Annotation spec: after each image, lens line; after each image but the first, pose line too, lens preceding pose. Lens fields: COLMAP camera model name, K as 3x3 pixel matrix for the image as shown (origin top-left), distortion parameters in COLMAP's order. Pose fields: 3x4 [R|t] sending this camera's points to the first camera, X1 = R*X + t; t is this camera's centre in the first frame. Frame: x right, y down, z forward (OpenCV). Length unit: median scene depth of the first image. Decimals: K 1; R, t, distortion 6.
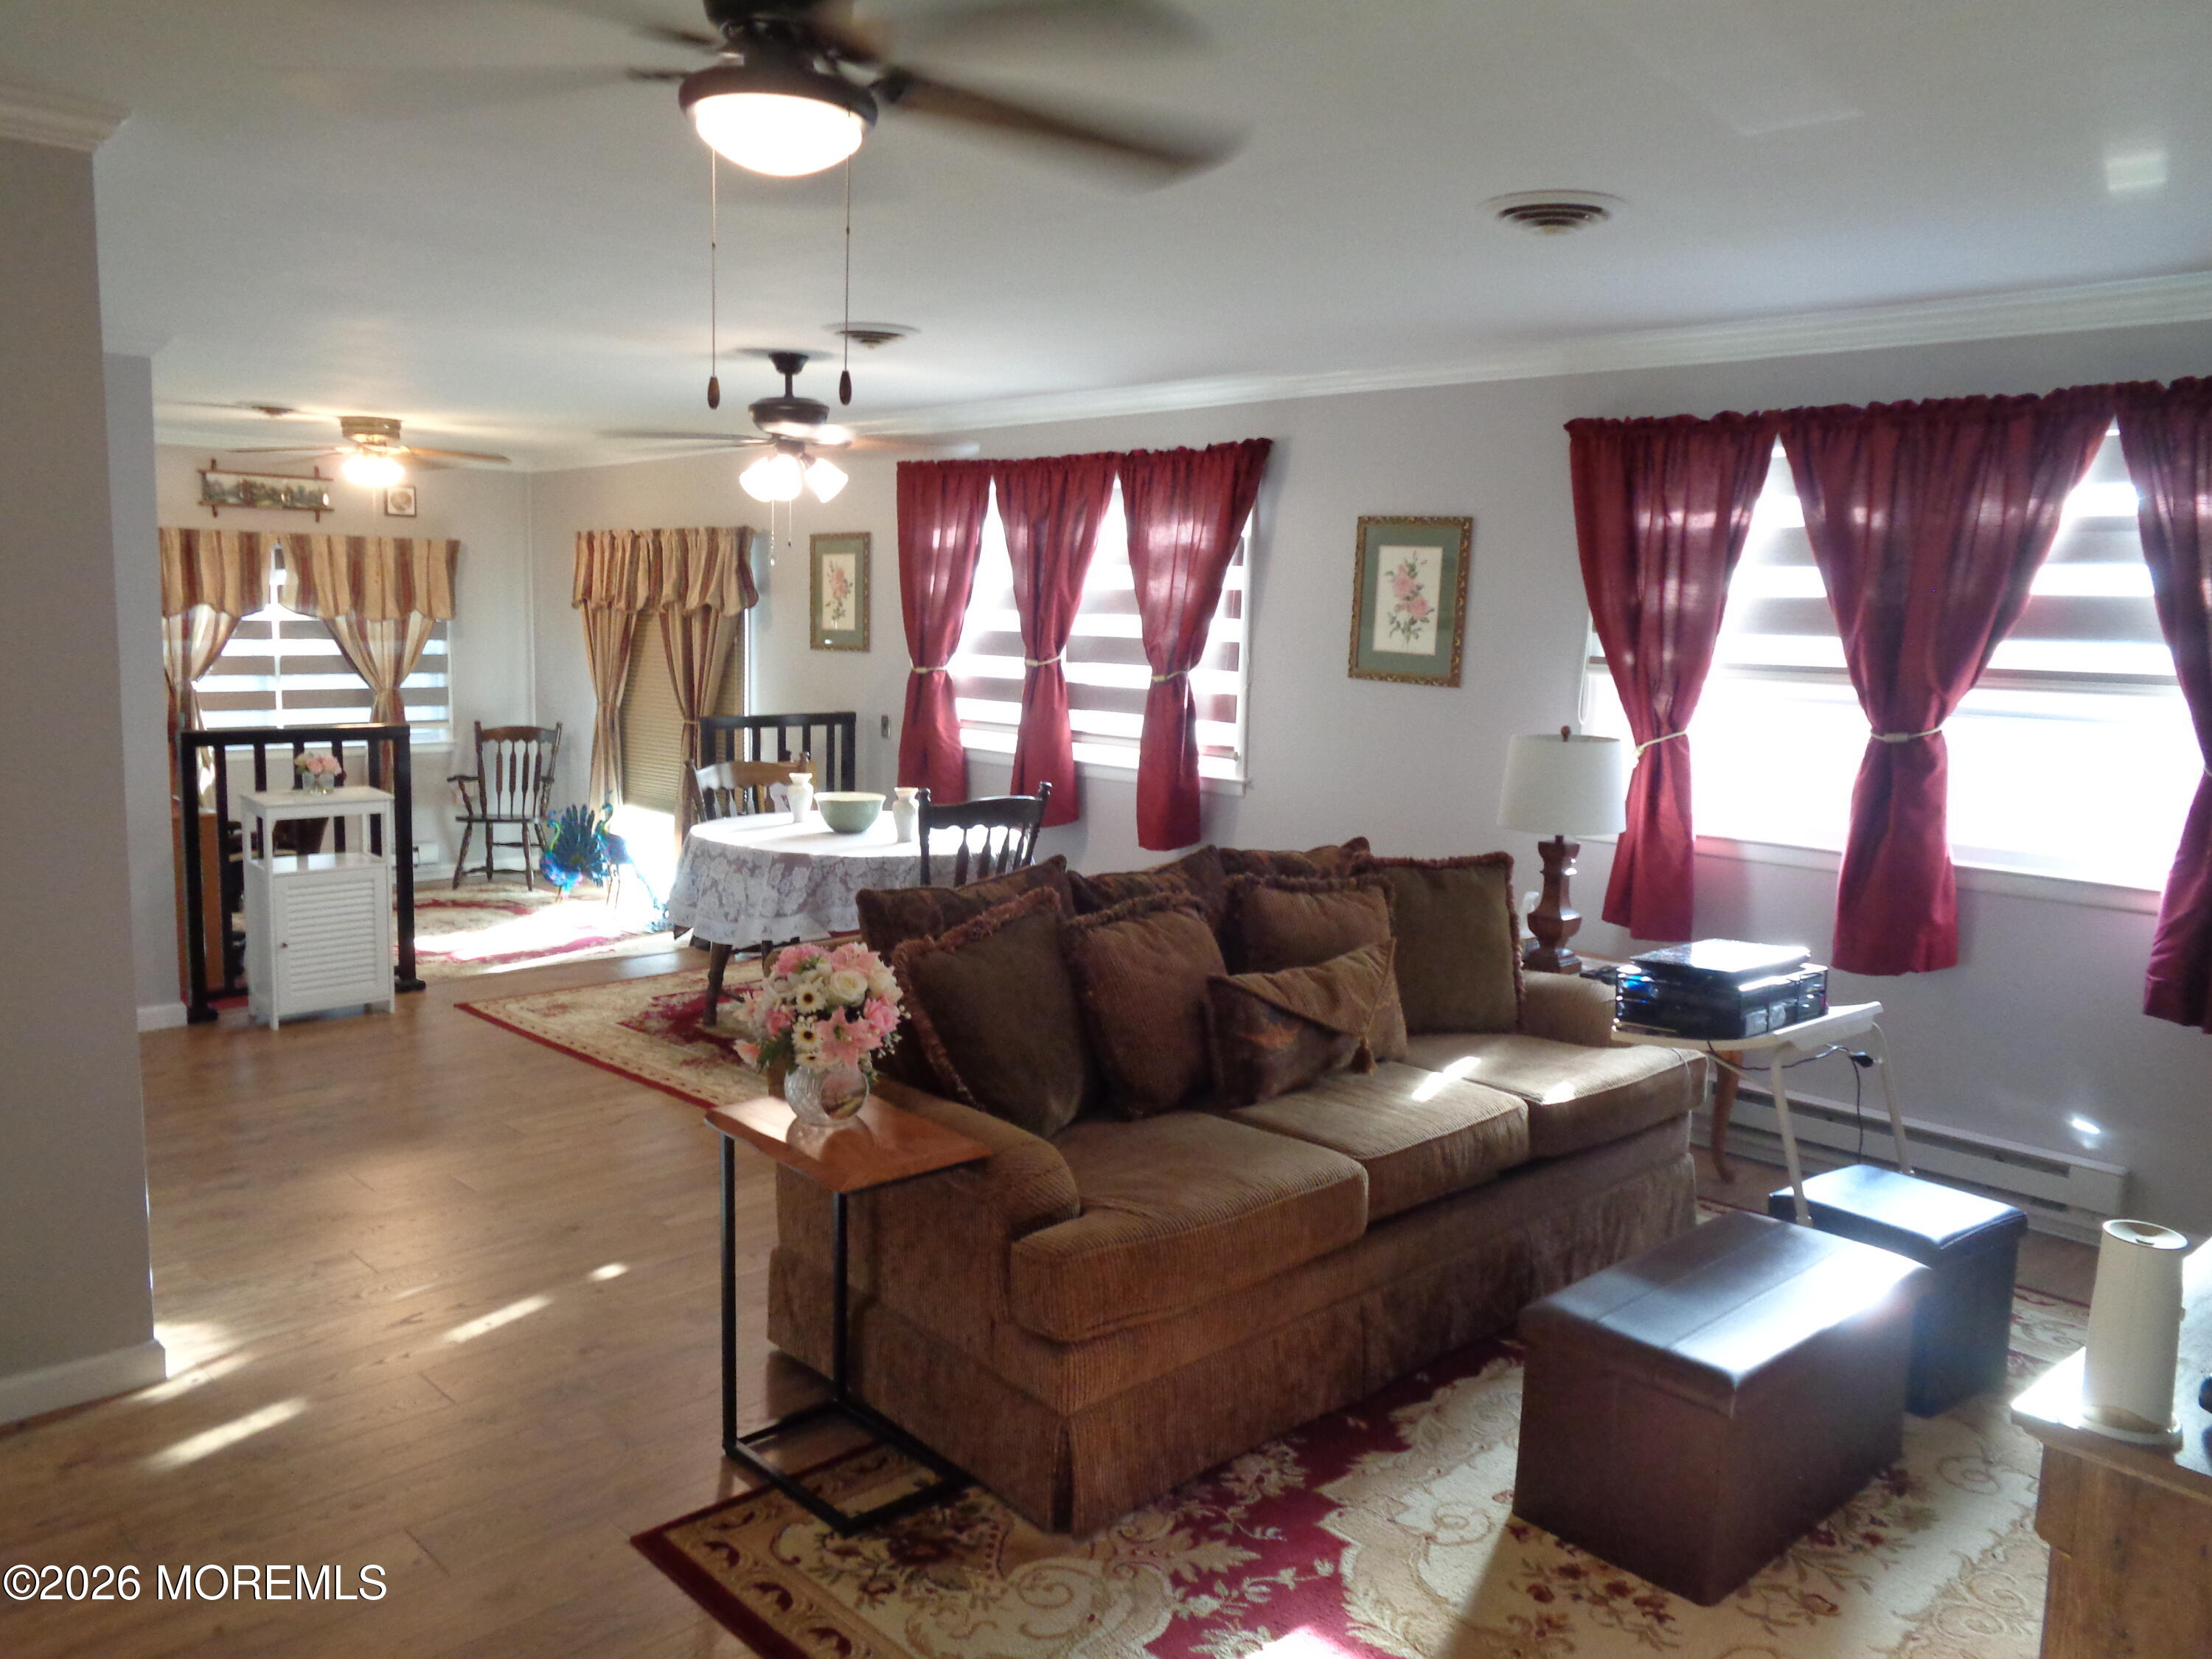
lens RADIAL K [[1666.3, 0, 1136.1], [0, 1666.3, 825.2], [0, 0, 1]] dist [-0.007390, 0.009567]
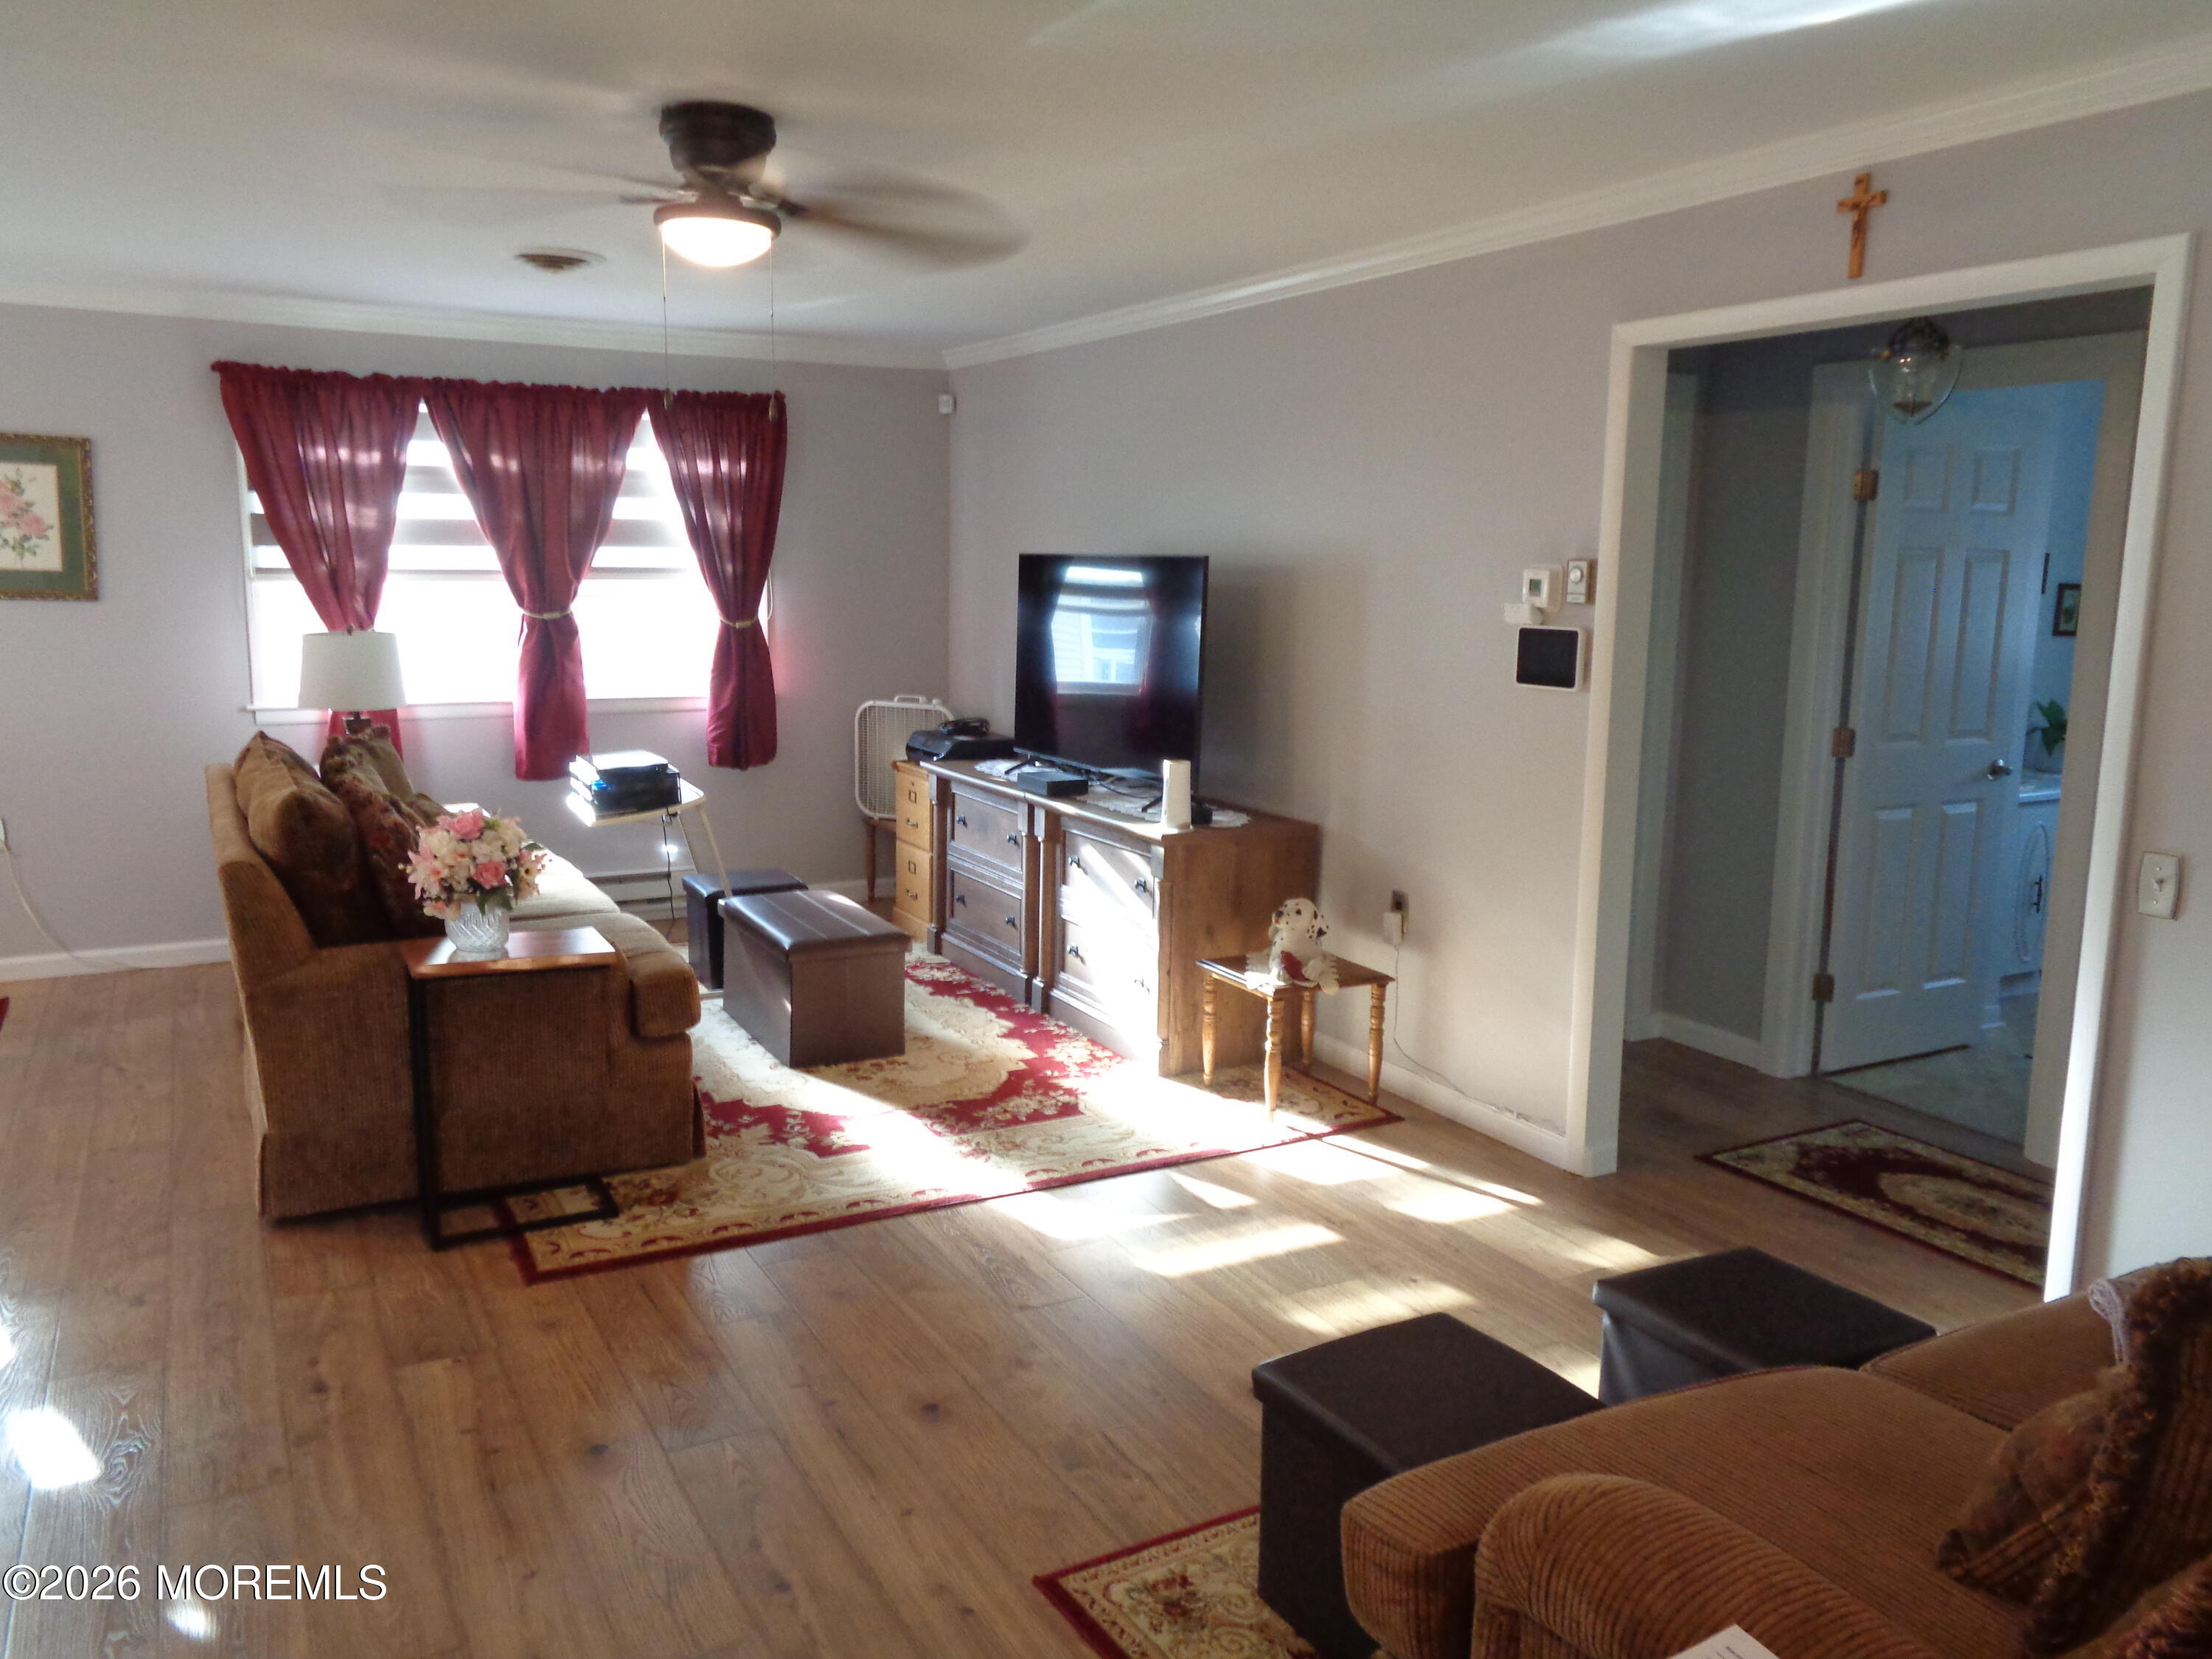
lens RADIAL K [[1666.3, 0, 1109.7], [0, 1666.3, 829.6], [0, 0, 1]] dist [-0.007390, 0.009567]
pose [[0.282018, -0.182387, 0.941913, -0.819977], [0.112254, 0.981294, 0.156403, -0.041572], [-0.952819, 0.061625, 0.297217, 0.101648]]
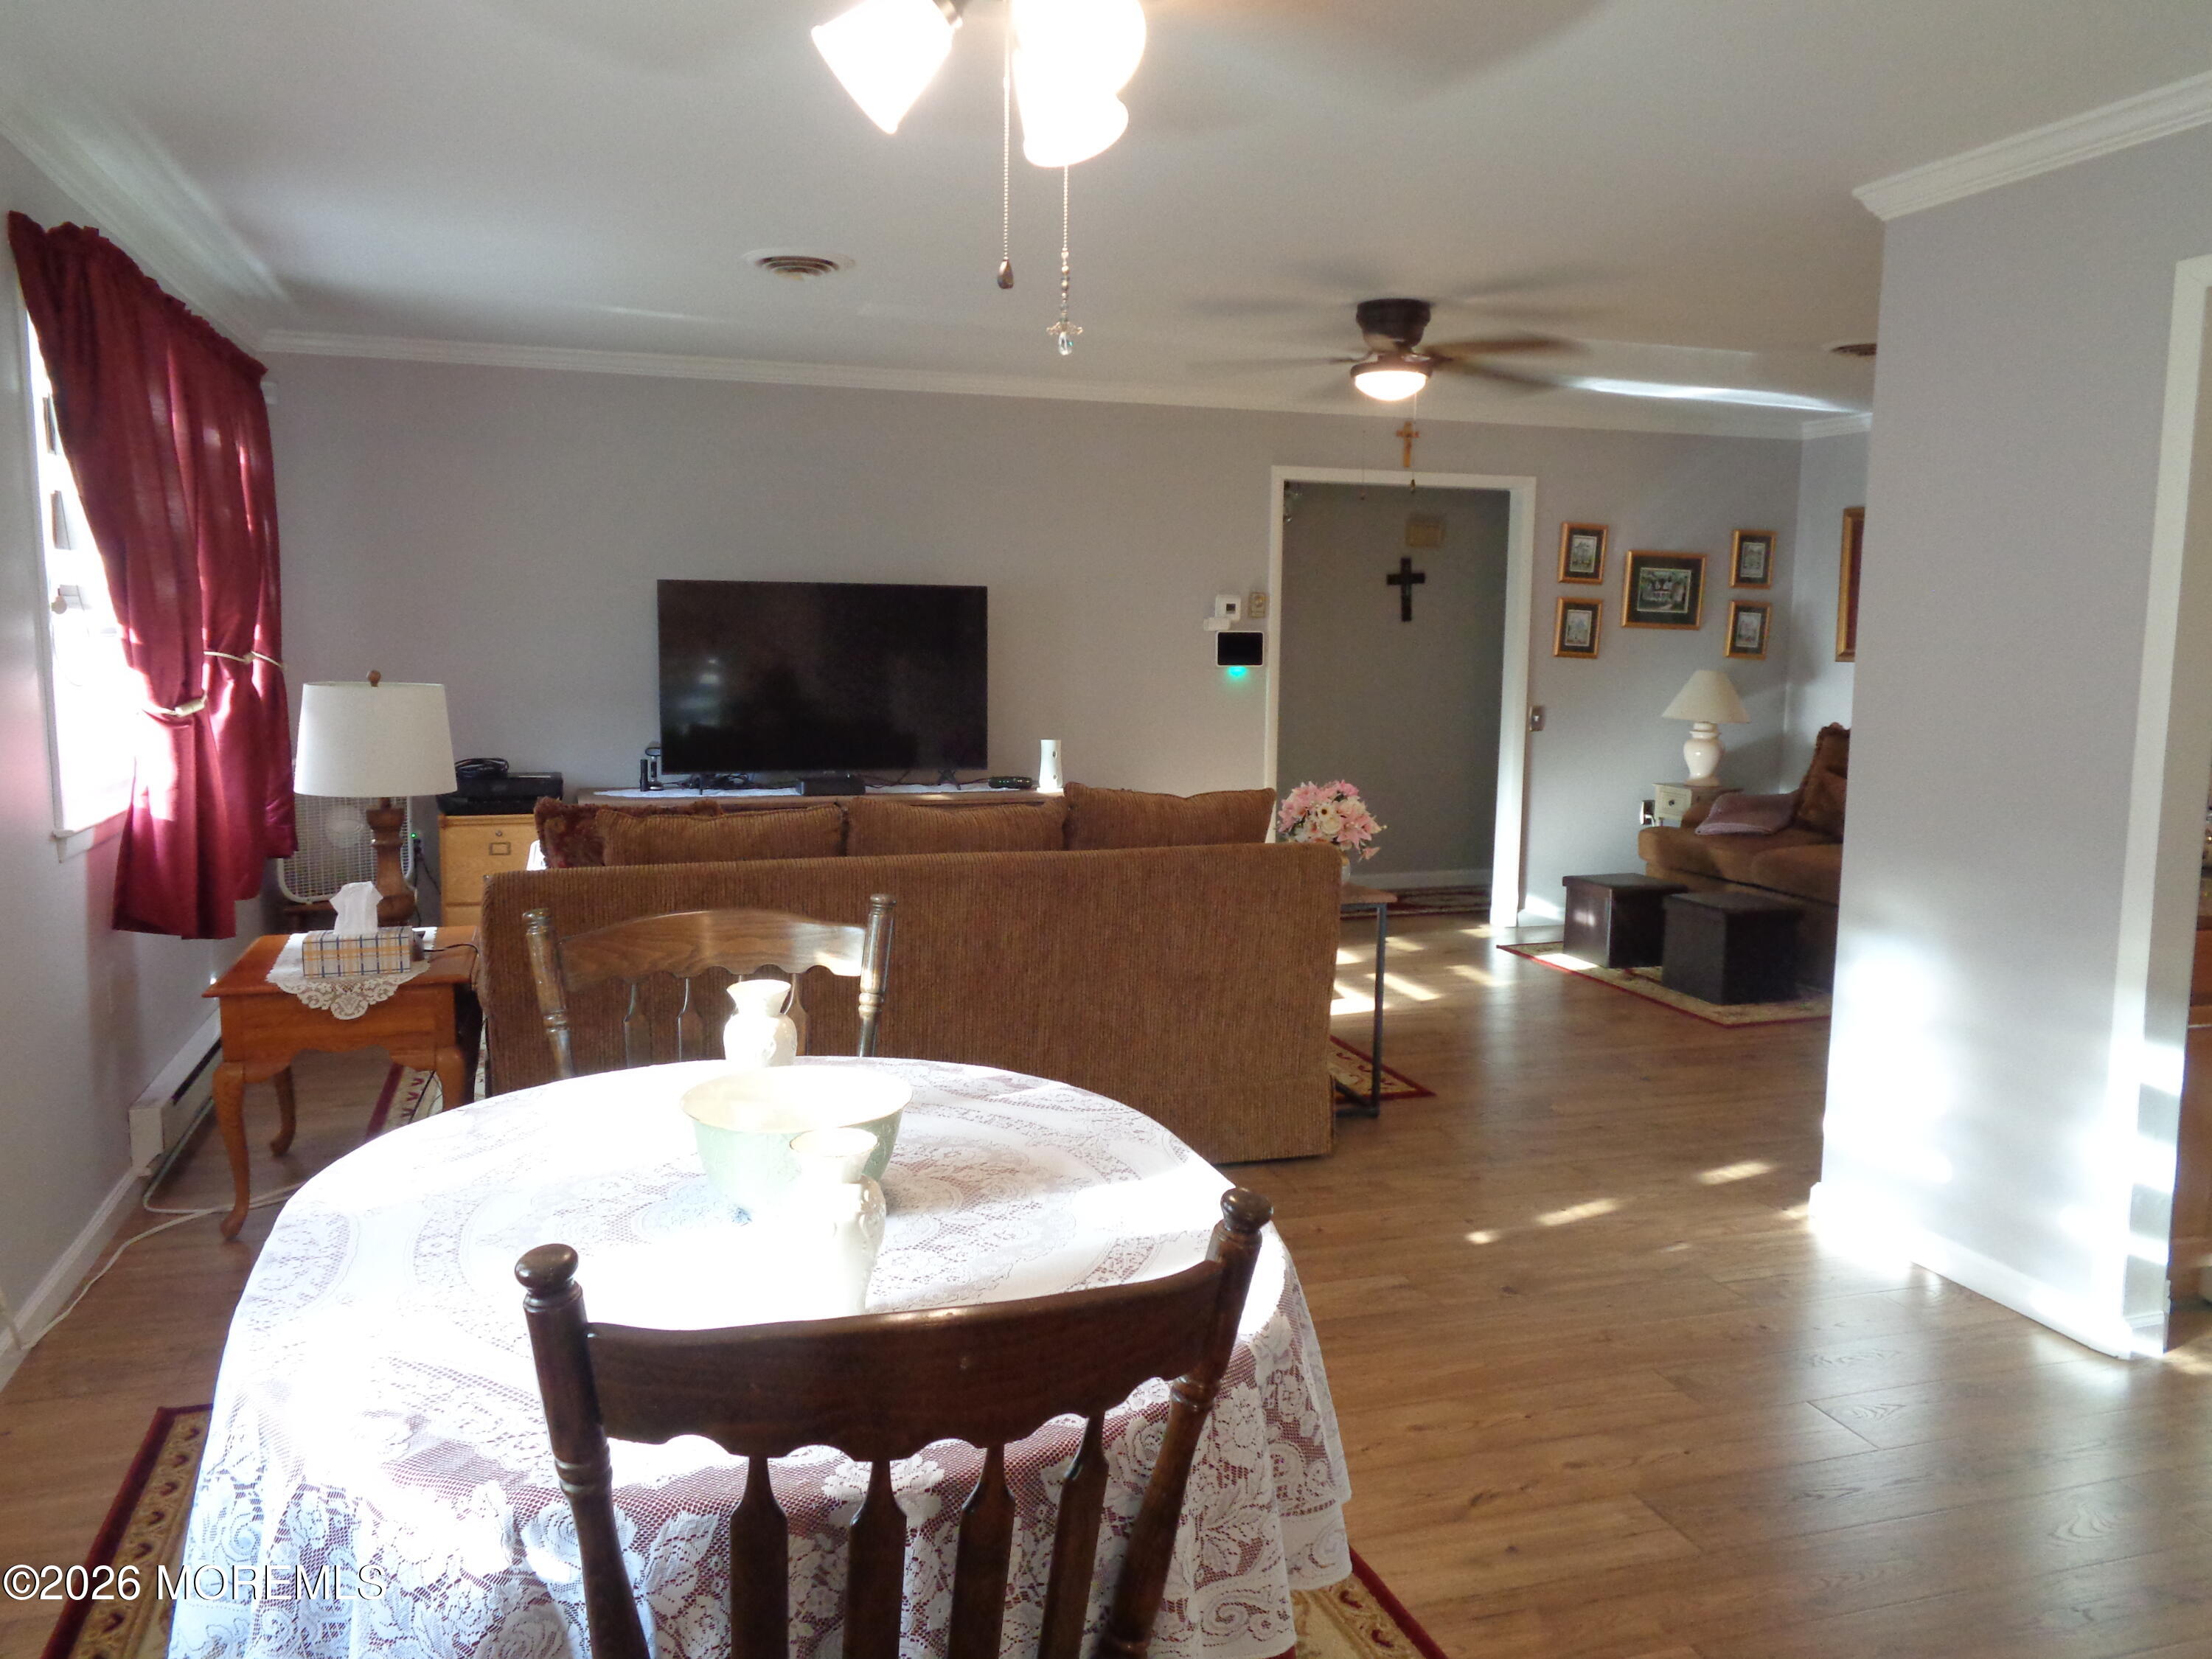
lens RADIAL K [[1666.3, 0, 1116.9], [0, 1666.3, 821.7], [0, 0, 1]] dist [-0.007390, 0.009567]
pose [[-0.890460, -0.090442, 0.445982, -0.471820], [0.017541, 0.972500, 0.232240, -0.184118], [-0.454722, 0.214623, -0.864387, 1.700061]]
